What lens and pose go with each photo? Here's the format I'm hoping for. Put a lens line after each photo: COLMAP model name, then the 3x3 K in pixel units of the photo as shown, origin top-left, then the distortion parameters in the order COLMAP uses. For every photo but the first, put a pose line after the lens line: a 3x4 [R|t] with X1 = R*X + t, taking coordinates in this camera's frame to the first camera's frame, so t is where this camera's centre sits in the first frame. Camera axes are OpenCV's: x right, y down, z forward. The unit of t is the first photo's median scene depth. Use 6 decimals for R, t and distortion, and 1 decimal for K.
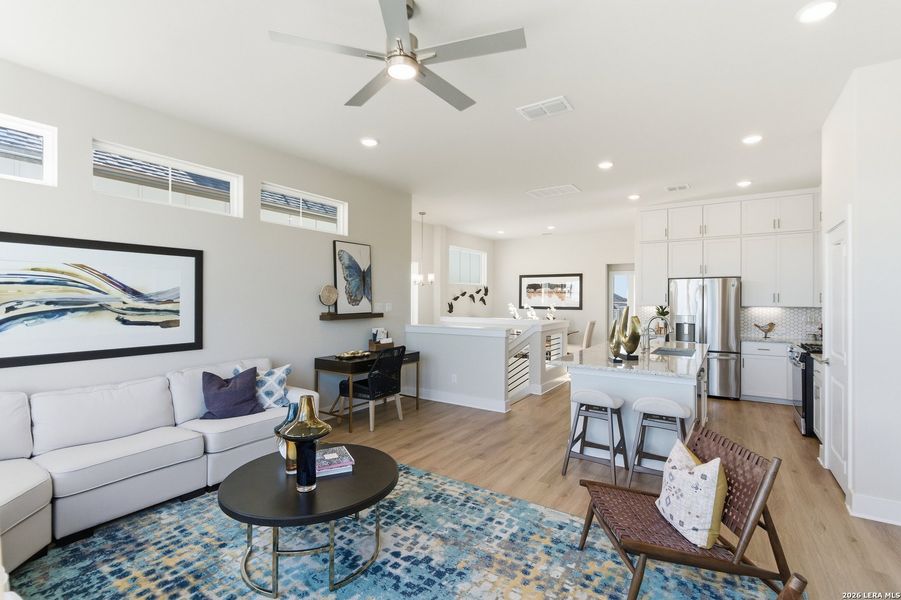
lens RADIAL K [[411.4, 0, 453.6], [0, 411.4, 295.3], [0, 0, 1]] dist [-0.004622, 0.001442]
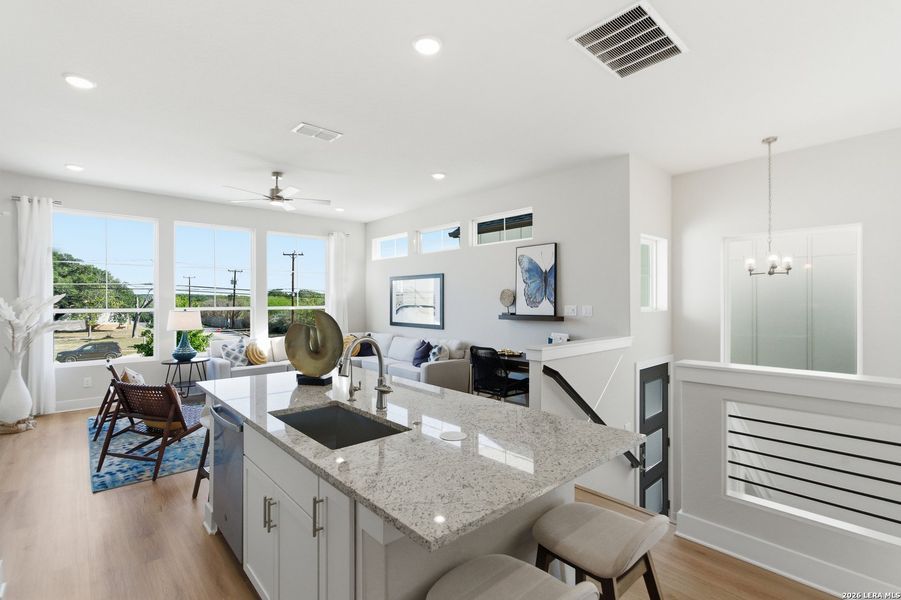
lens RADIAL K [[411.4, 0, 455.6], [0, 411.4, 304.4], [0, 0, 1]] dist [-0.004622, 0.001442]
pose [[-0.245391, 0.005420, -0.969409, 0.704327], [0.008065, 0.999961, 0.003550, 0.011317], [0.969391, -0.006948, -0.245426, 0.953365]]
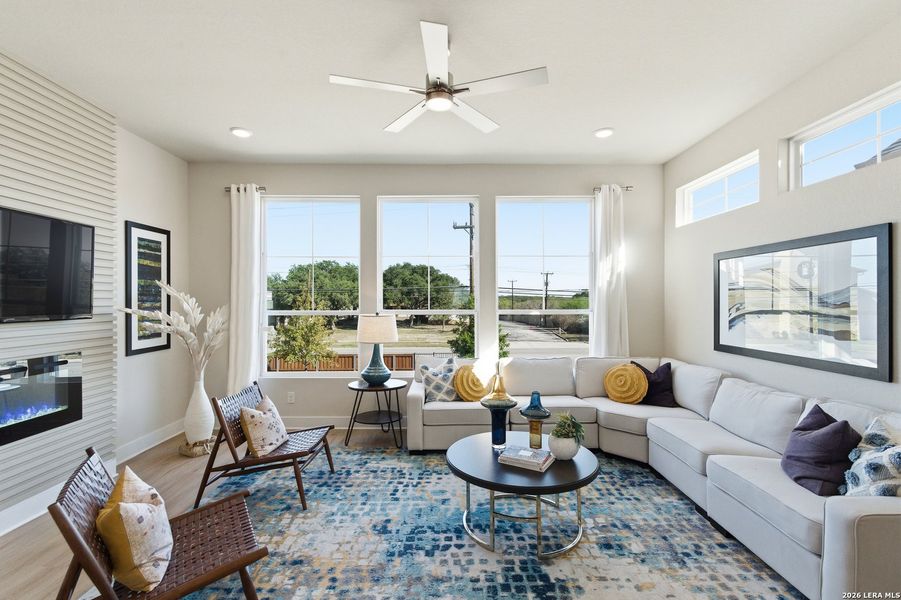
lens RADIAL K [[411.4, 0, 444.0], [0, 411.4, 301.5], [0, 0, 1]] dist [-0.004622, 0.001442]
pose [[-0.837476, -0.002076, -0.546470, 0.182720], [0.003425, 0.999953, -0.009048, 0.008205], [0.546464, -0.009449, -0.837430, 0.733494]]
